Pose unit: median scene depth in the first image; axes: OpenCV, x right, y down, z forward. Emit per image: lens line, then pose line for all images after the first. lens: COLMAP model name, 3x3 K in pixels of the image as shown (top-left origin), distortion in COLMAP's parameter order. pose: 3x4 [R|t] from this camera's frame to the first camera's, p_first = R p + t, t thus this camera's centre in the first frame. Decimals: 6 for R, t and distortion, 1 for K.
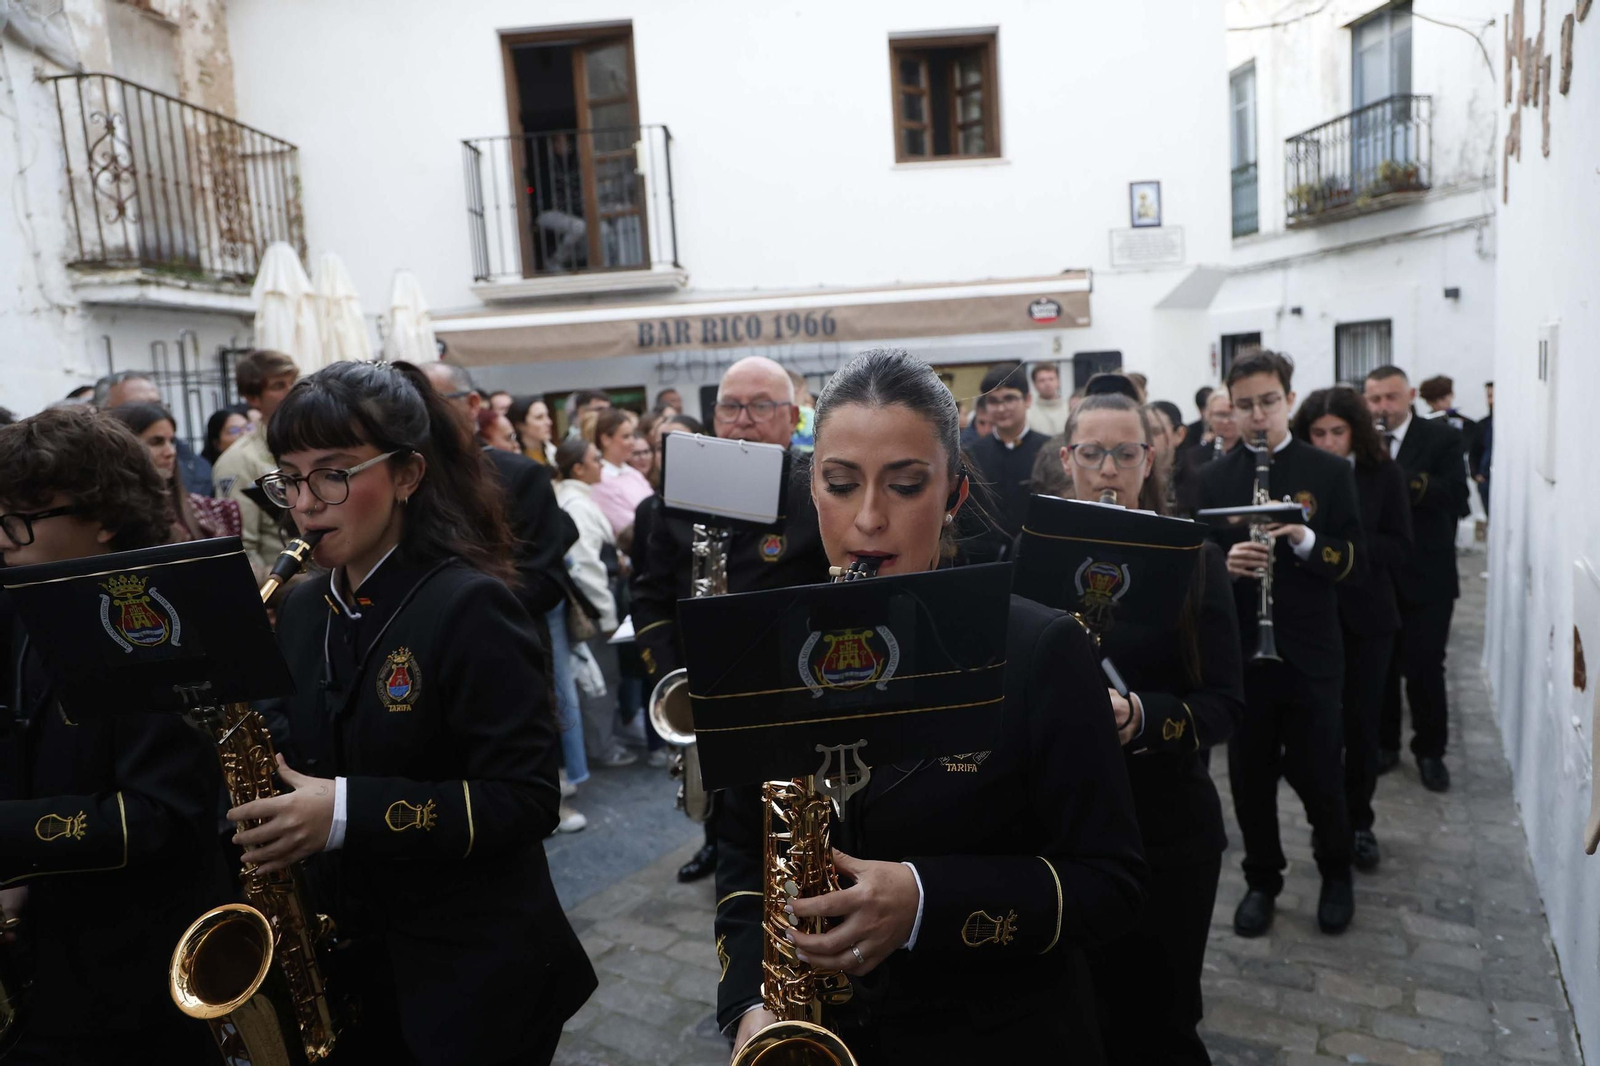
lens RADIAL K [[1100.9, 0, 804.0], [0, 1100.9, 541.7], [0, 0, 1]] dist [-0.114875, 0.091281]
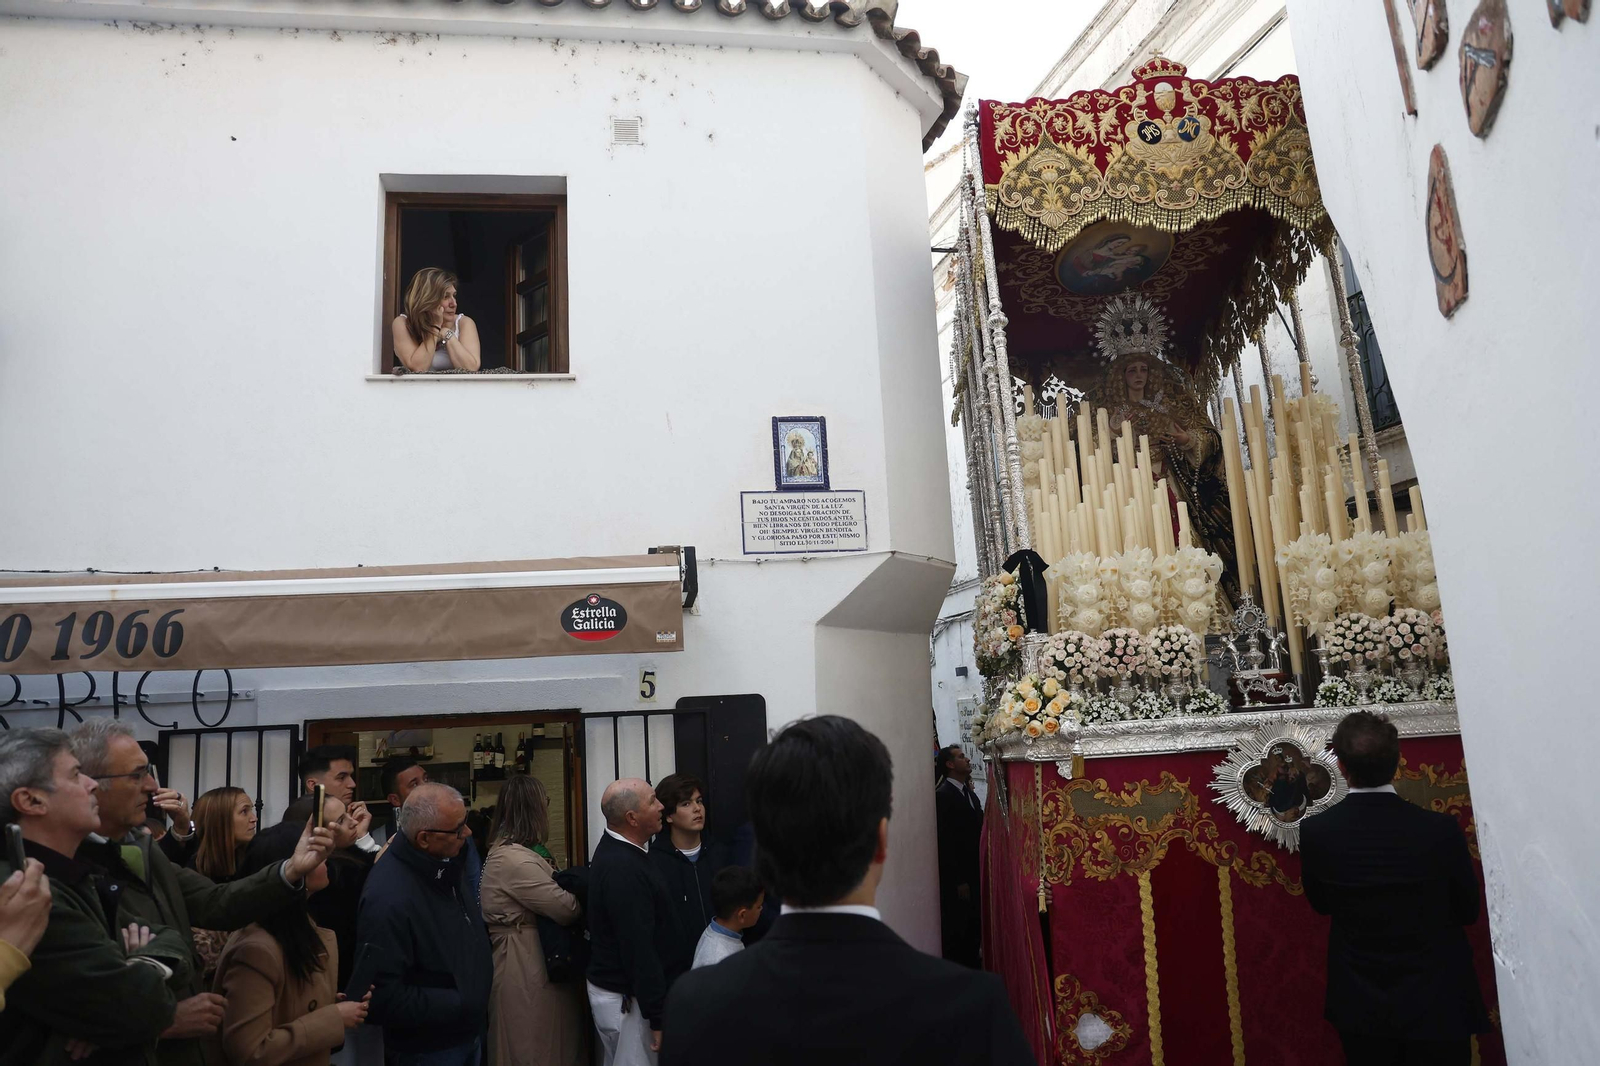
lens RADIAL K [[1100.9, 0, 804.0], [0, 1100.9, 541.7], [0, 0, 1]] dist [-0.114875, 0.091281]
pose [[0.988139, 0.035777, 0.149337, 0.229090], [0.013181, 0.949132, -0.314601, -0.071907], [-0.152996, 0.312838, 0.937403, 0.439117]]
